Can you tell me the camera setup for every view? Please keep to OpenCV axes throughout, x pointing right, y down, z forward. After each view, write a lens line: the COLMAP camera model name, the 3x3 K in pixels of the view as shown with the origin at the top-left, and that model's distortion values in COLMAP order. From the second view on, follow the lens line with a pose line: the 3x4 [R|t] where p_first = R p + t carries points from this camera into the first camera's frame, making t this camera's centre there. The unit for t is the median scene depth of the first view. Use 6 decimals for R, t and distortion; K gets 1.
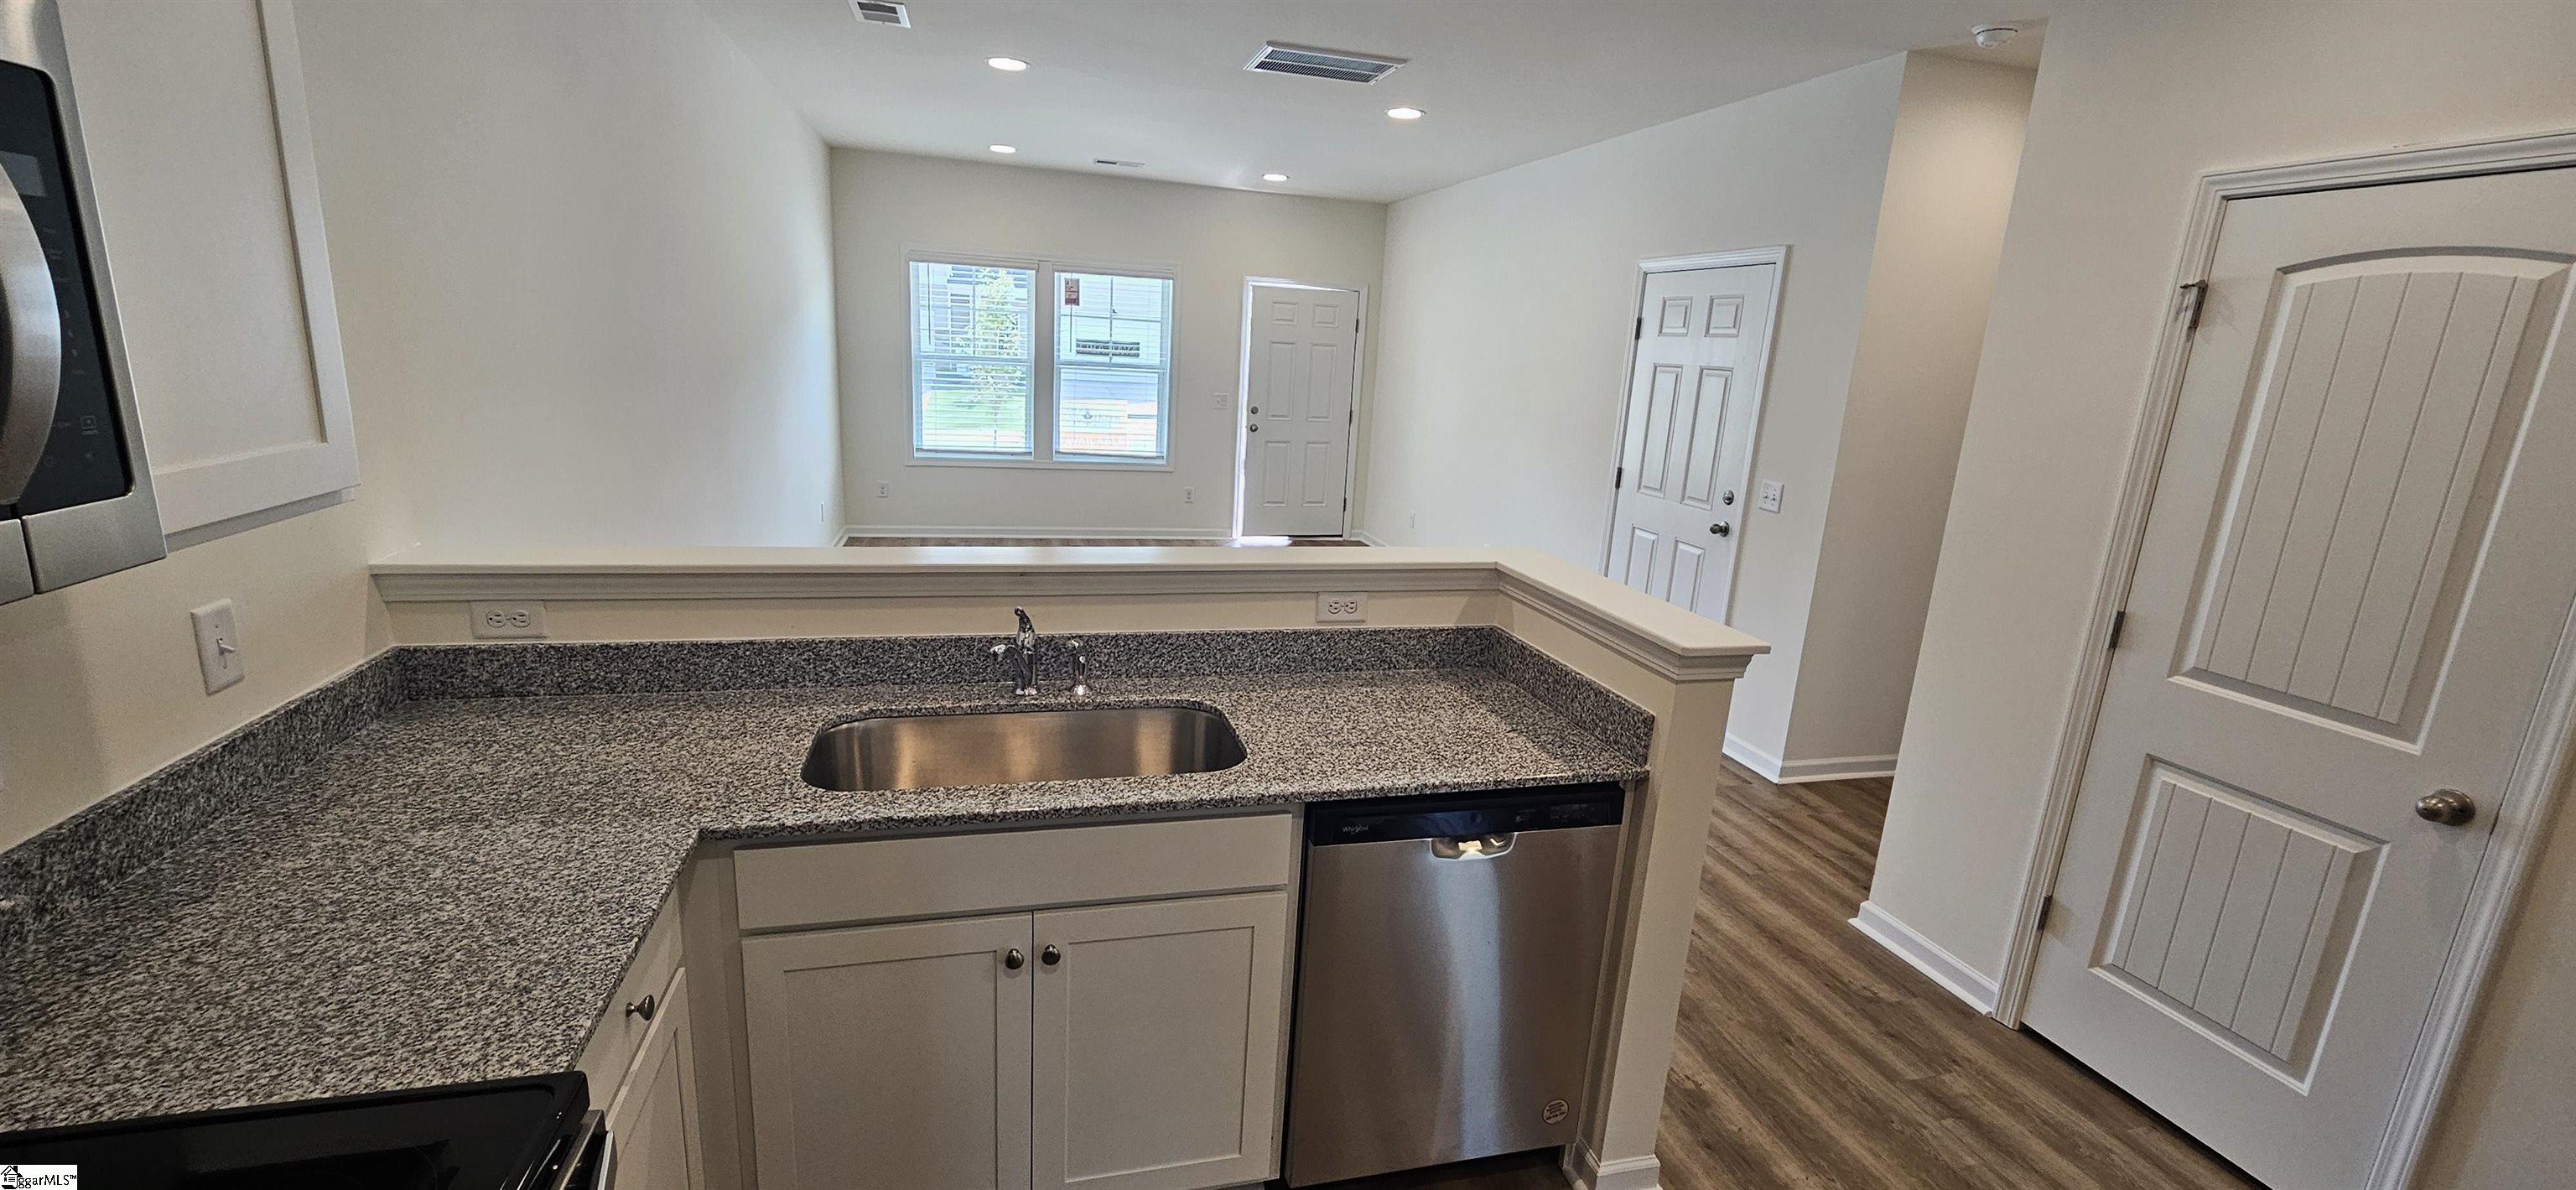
lens RADIAL K [[1050.9, 0, 1302.2], [0, 1050.9, 591.7], [0, 0, 1]] dist [0.000646, 0.000216]
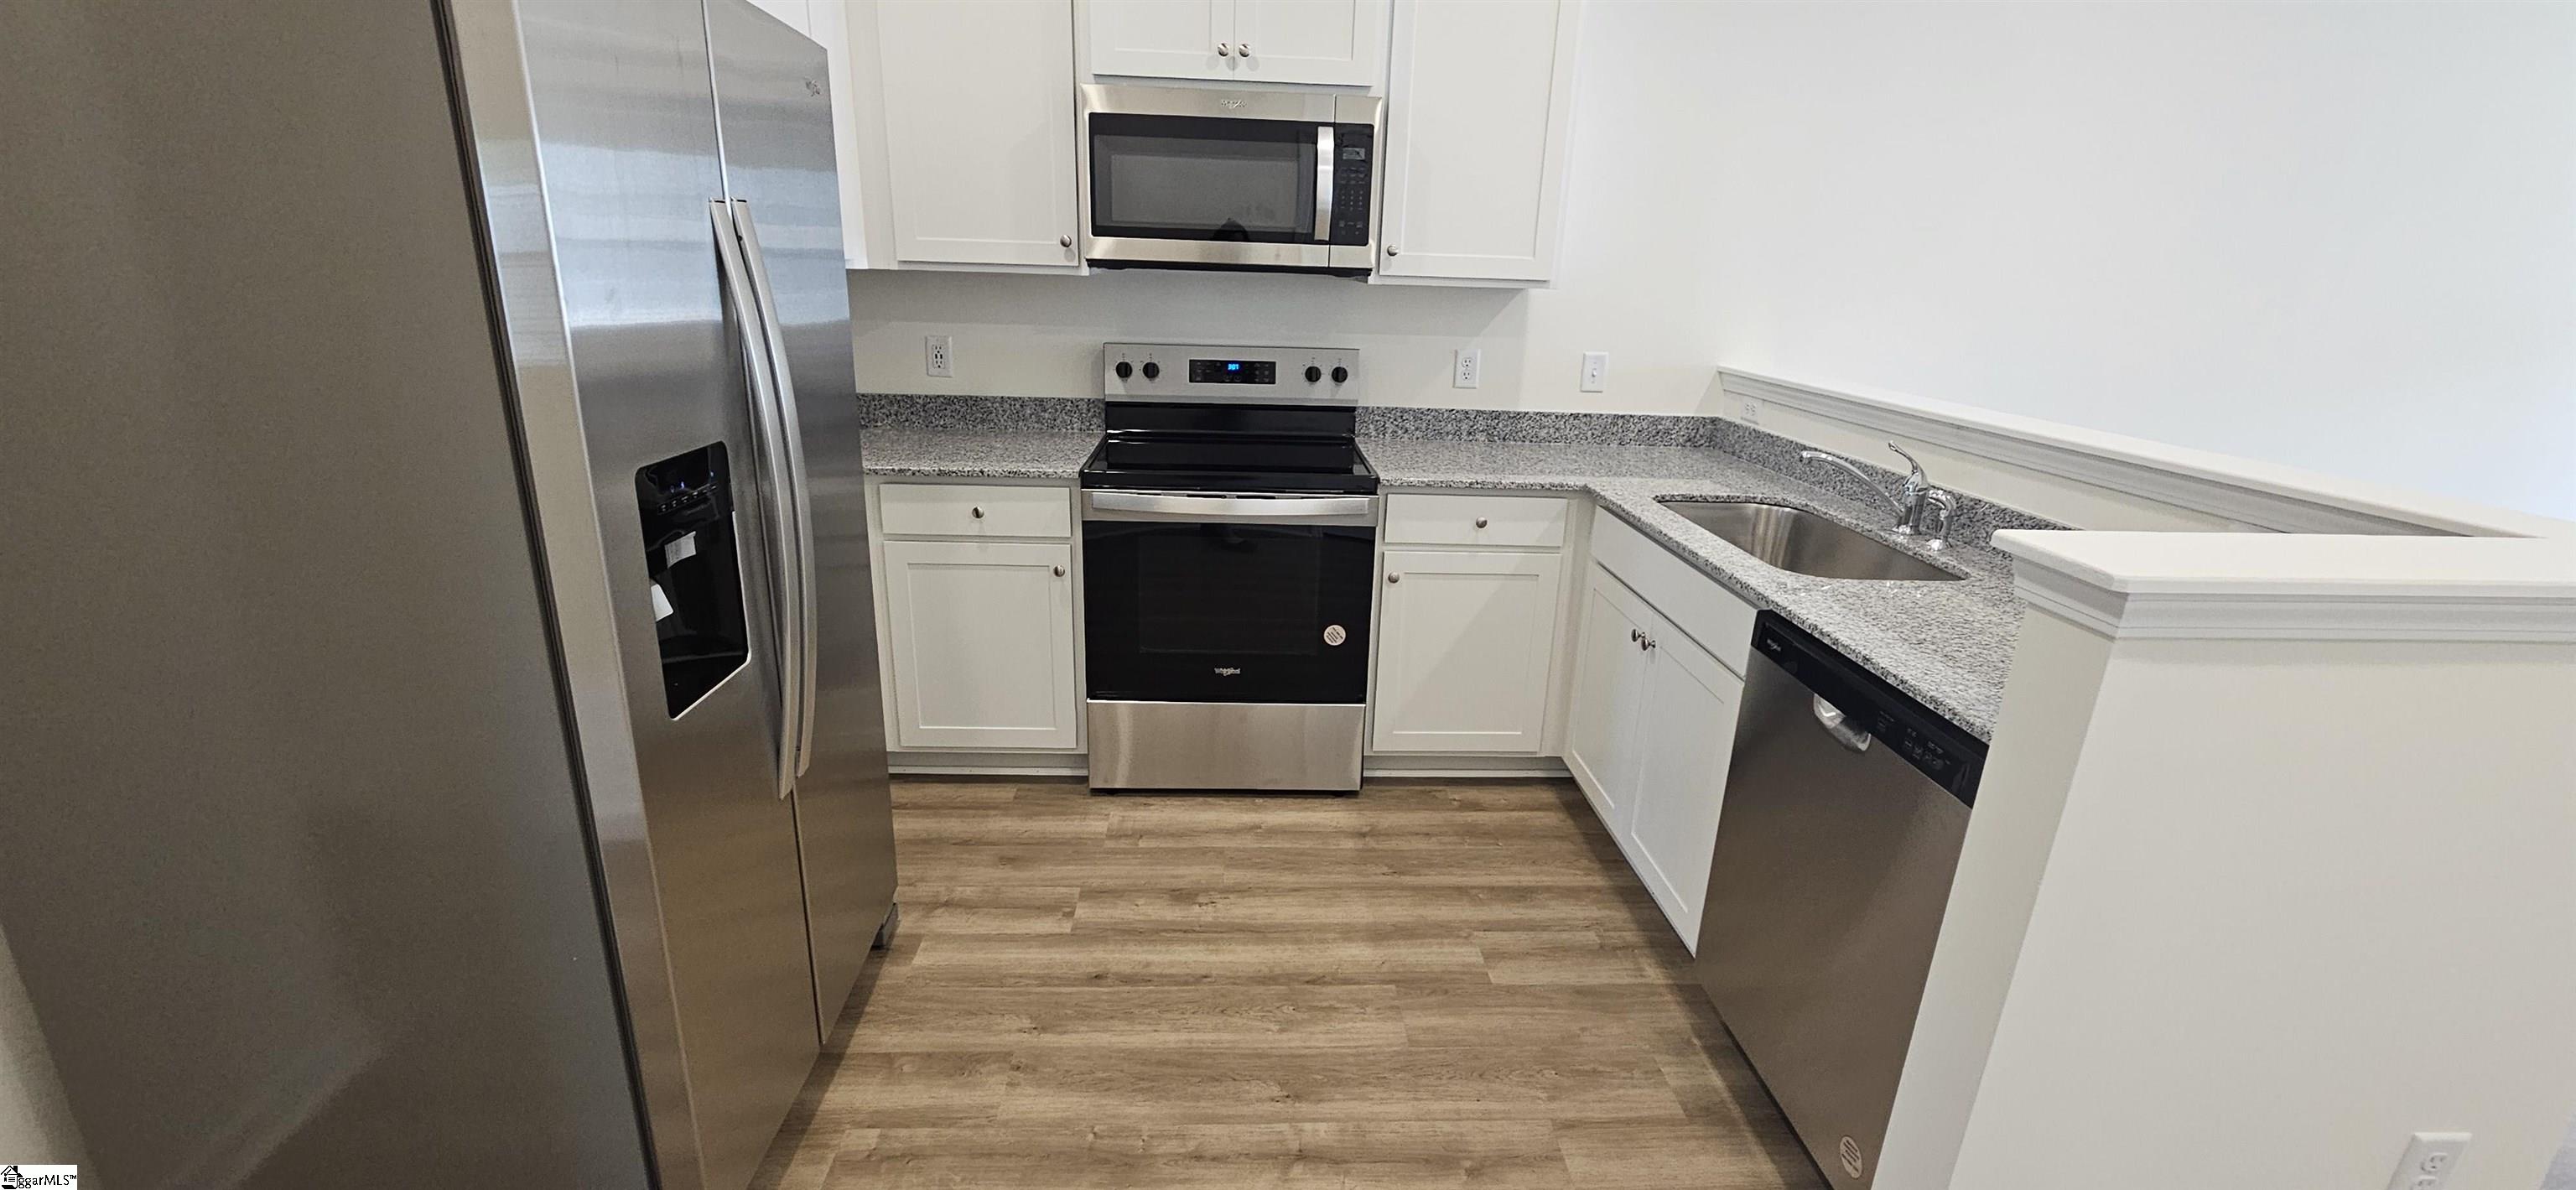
lens RADIAL K [[1050.9, 0, 1302.2], [0, 1050.9, 591.7], [0, 0, 1]] dist [0.000646, 0.000216]
pose [[-0.195906, 0.230874, -0.953057, 0.957277], [-0.267032, 0.922602, 0.278386, 0.017797], [0.943565, 0.309034, -0.119093, 0.600749]]
